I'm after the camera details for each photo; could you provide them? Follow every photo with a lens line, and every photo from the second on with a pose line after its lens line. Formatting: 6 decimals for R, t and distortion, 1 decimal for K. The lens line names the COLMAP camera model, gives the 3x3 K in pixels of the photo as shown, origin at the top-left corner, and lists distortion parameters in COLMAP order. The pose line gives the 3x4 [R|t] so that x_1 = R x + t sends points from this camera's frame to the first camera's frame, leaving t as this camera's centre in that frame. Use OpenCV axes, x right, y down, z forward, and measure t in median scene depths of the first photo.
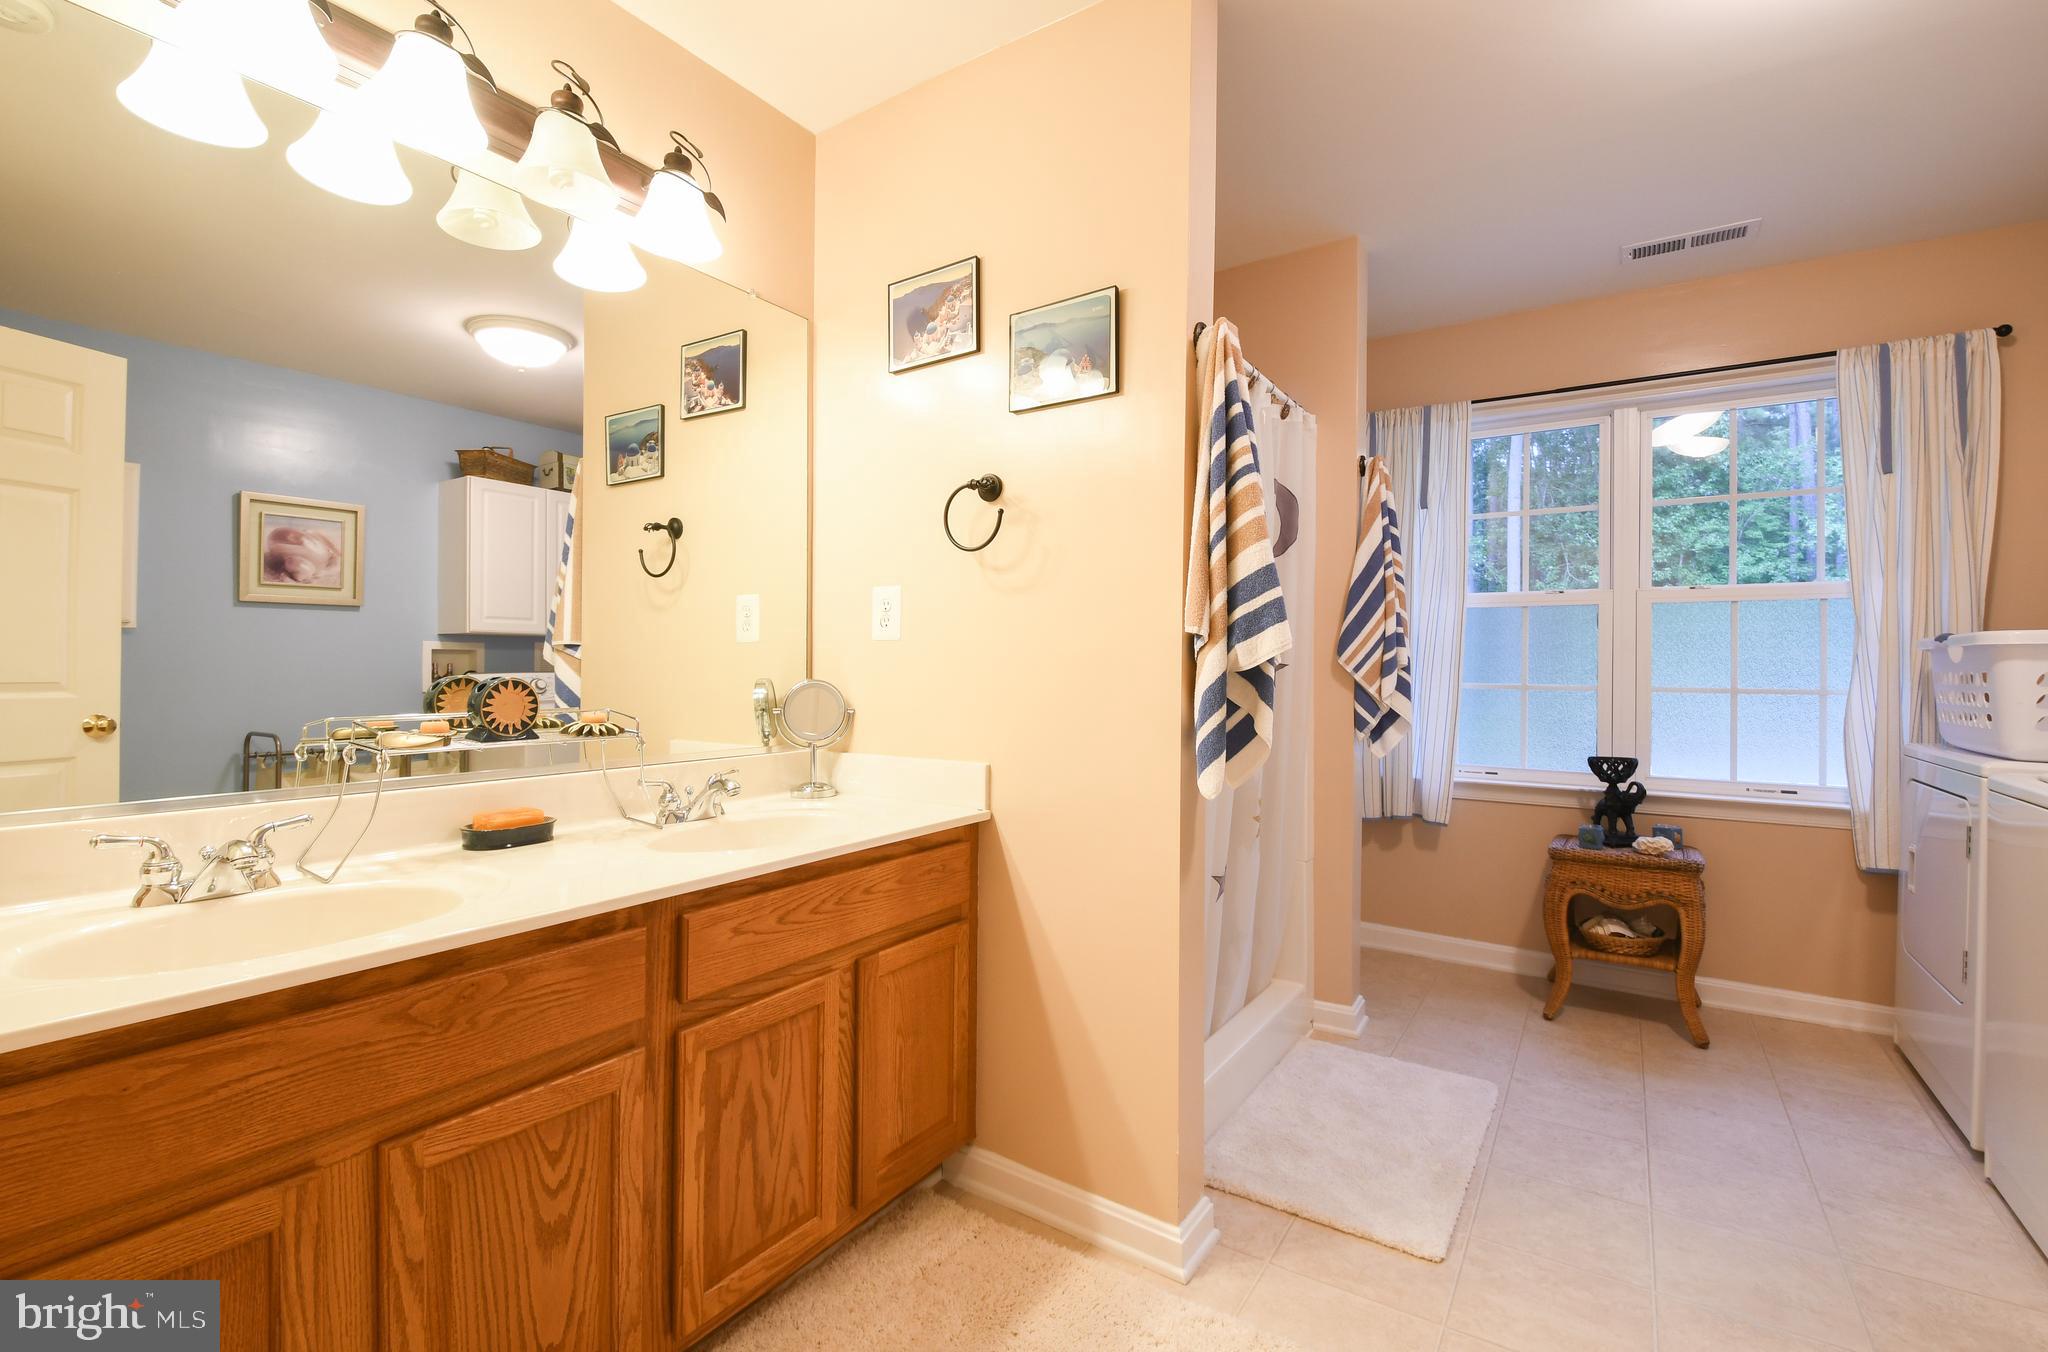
lens RADIAL K [[879.2, 0, 1003.1], [0, 879.2, 660.7], [0, 0, 1]] dist [-0.015633, -0.005652]
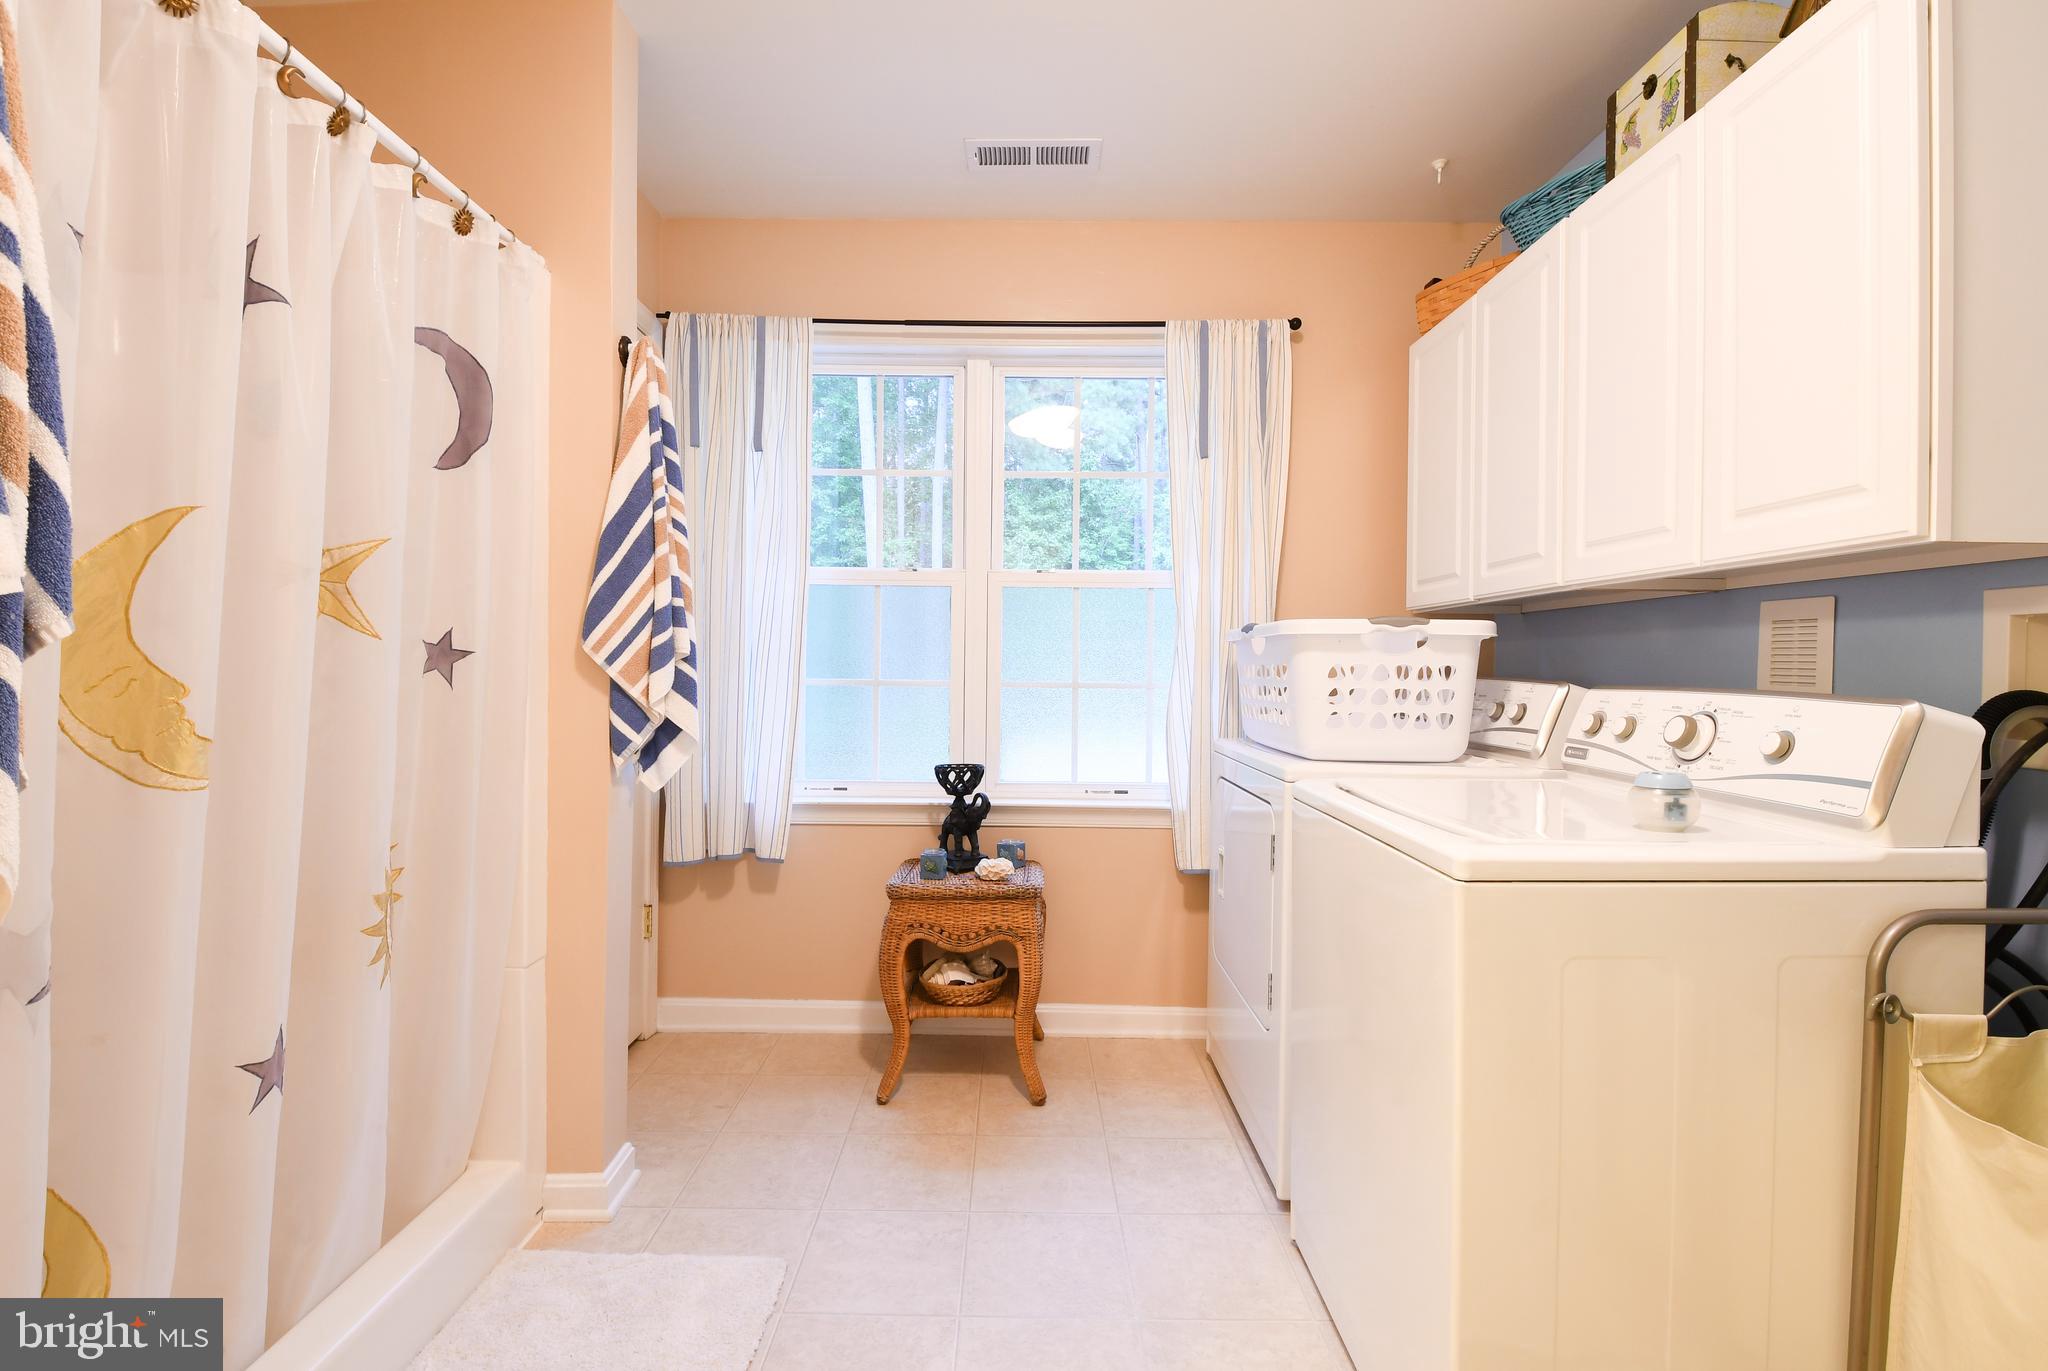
lens RADIAL K [[877.1, 0, 1019.4], [0, 877.1, 668.2], [0, 0, 1]] dist [-0.033227, -0.000264]
pose [[0.820285, -0.002387, 0.571950, 0.283650], [-0.007409, 0.999863, 0.014799, 0.004393], [-0.571907, -0.016377, 0.820155, 0.293593]]
